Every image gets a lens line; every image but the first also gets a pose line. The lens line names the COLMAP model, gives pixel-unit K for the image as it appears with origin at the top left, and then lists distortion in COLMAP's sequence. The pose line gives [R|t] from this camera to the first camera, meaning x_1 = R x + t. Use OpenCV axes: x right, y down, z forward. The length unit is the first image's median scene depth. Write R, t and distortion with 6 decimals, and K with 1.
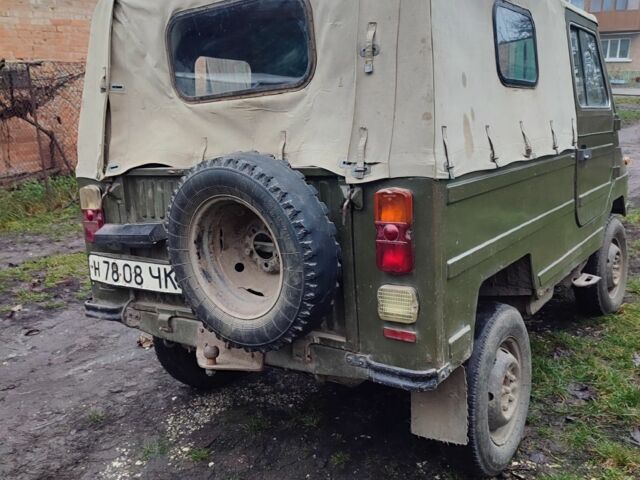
lens RADIAL K [[615.5, 0, 320.0], [0, 615.5, 240.0], [0, 0, 1]] dist [0.012204, -0.008307]
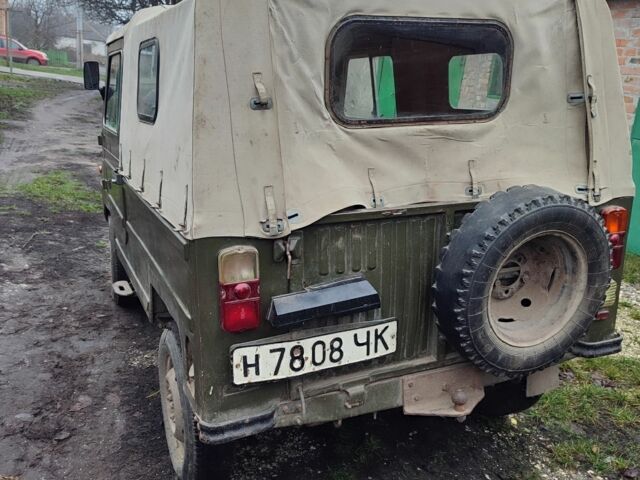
lens RADIAL K [[615.5, 0, 320.0], [0, 615.5, 240.0], [0, 0, 1]] dist [0.012204, -0.008307]
pose [[0.511037, -0.159707, 0.844592, -0.952523], [0.122972, 0.986064, 0.112052, -0.171513], [-0.850717, 0.046599, 0.523554, 0.614524]]
